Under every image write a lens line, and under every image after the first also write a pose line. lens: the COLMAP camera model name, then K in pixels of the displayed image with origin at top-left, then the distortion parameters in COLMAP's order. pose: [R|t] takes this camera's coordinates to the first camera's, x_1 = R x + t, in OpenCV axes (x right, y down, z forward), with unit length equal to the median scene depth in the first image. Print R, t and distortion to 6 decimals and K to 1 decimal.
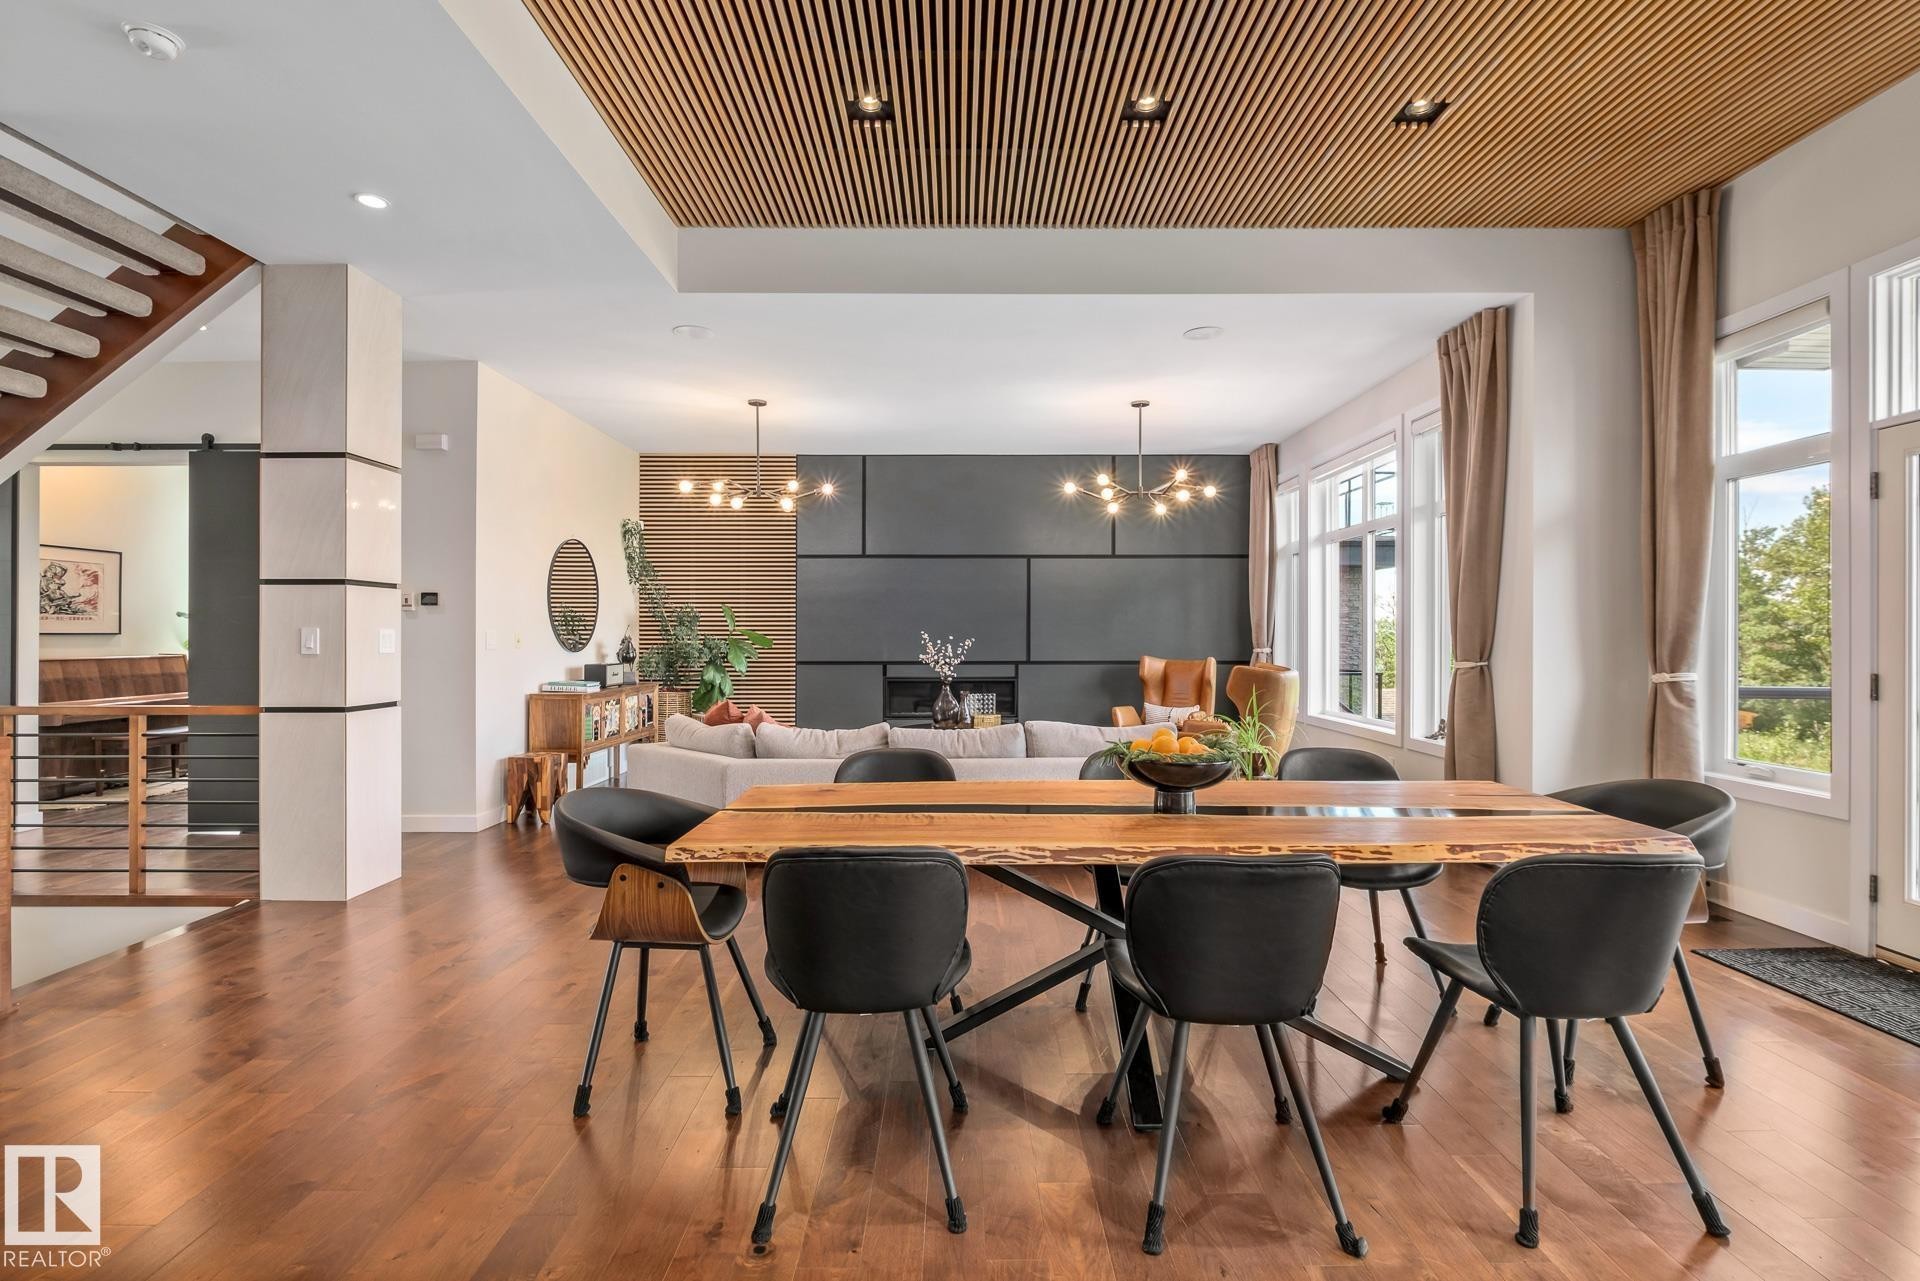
lens RADIAL K [[924.9, 0, 958.1], [0, 924.9, 630.5], [0, 0, 1]] dist [-0.001704, -0.000392]
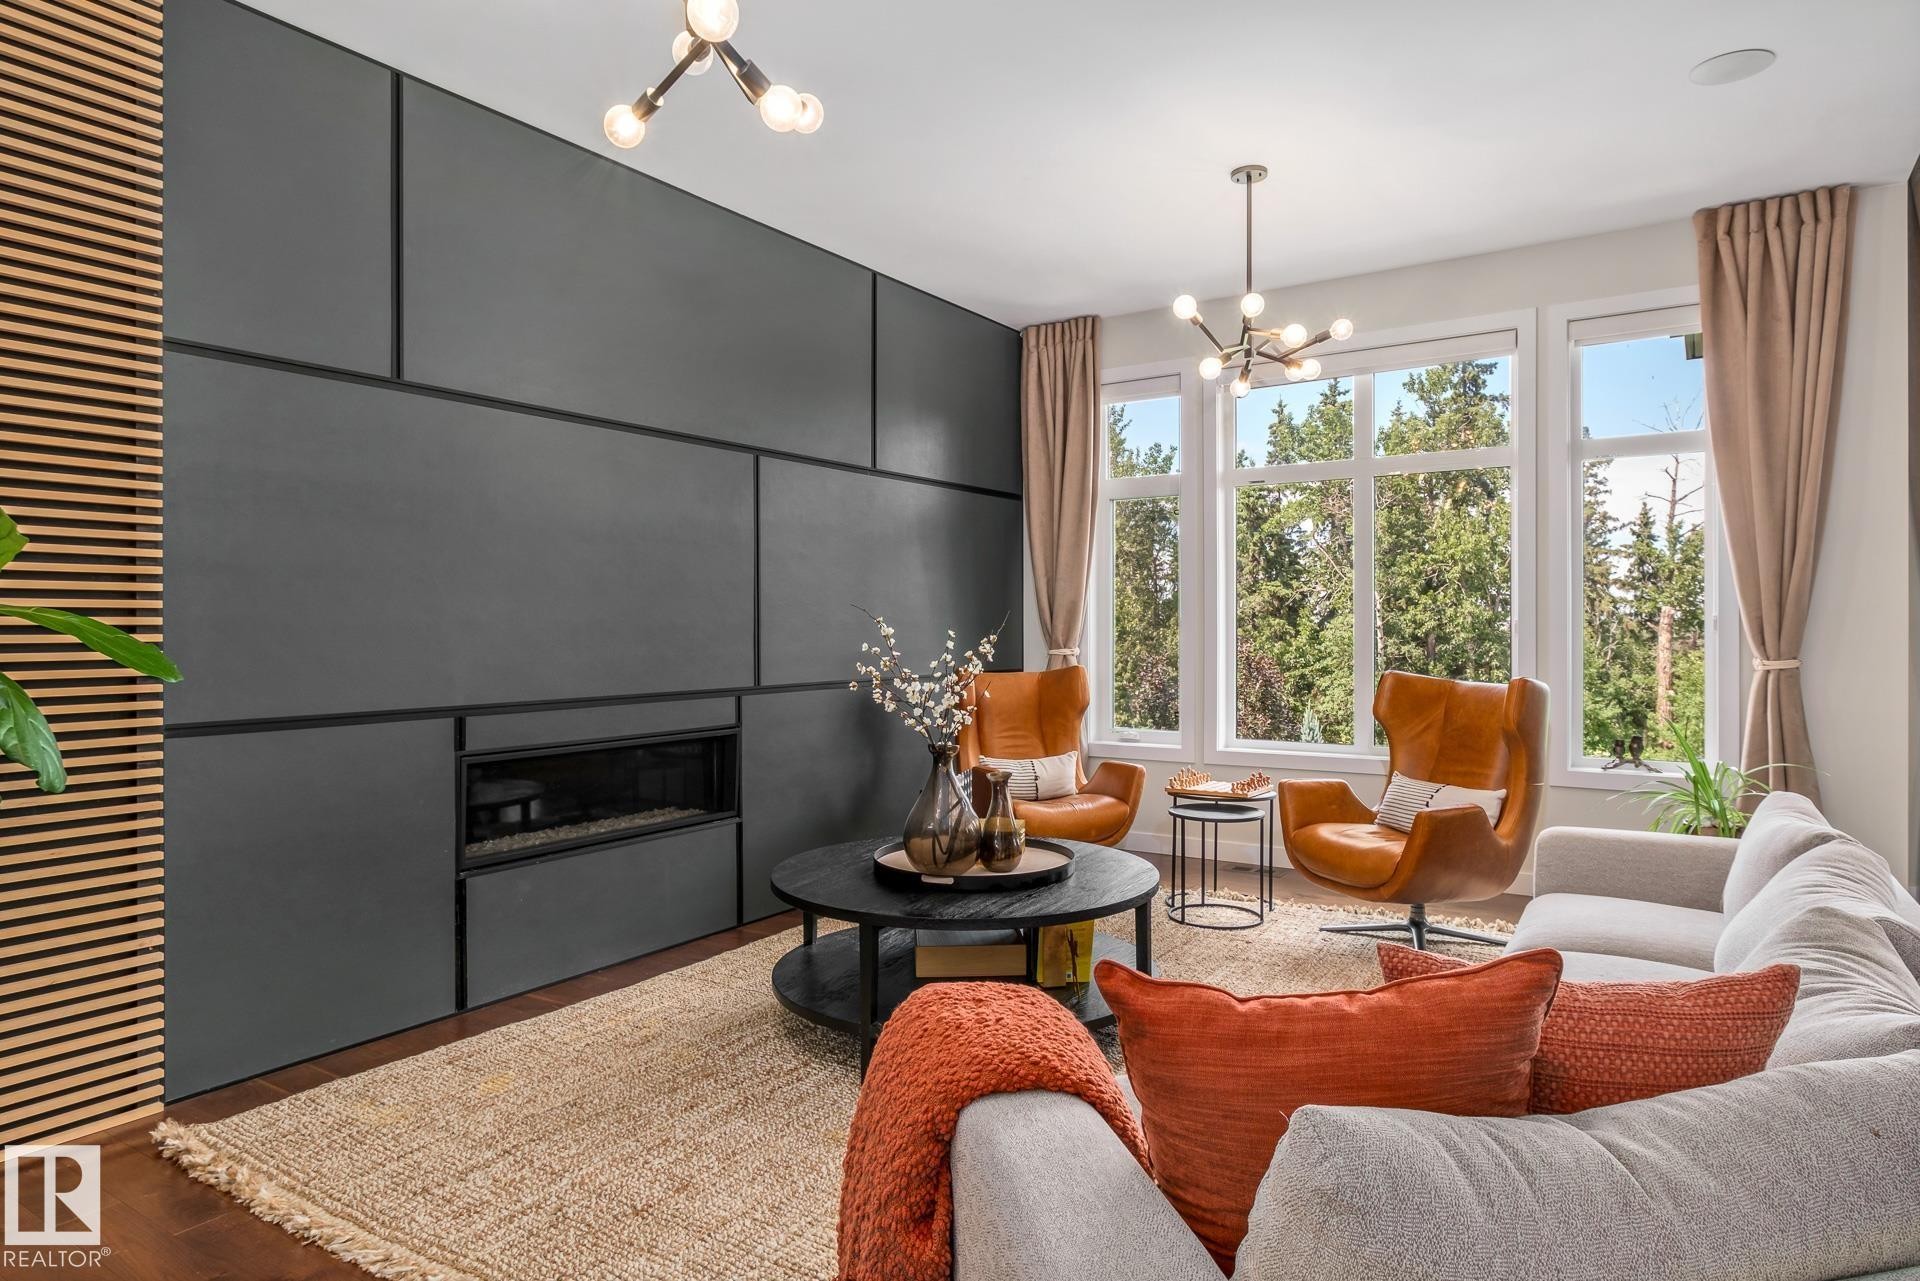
lens RADIAL K [[1133.3, 0, 960.0], [0, 1133.3, 640.5], [0, 0, 1]] dist [-0.000672, 0.000313]
pose [[0.551145, -0.011565, 0.834329, -0.344794], [0.001093, 0.999913, 0.013138, 0.003562], [-0.834409, -0.006329, 0.551110, 0.644589]]
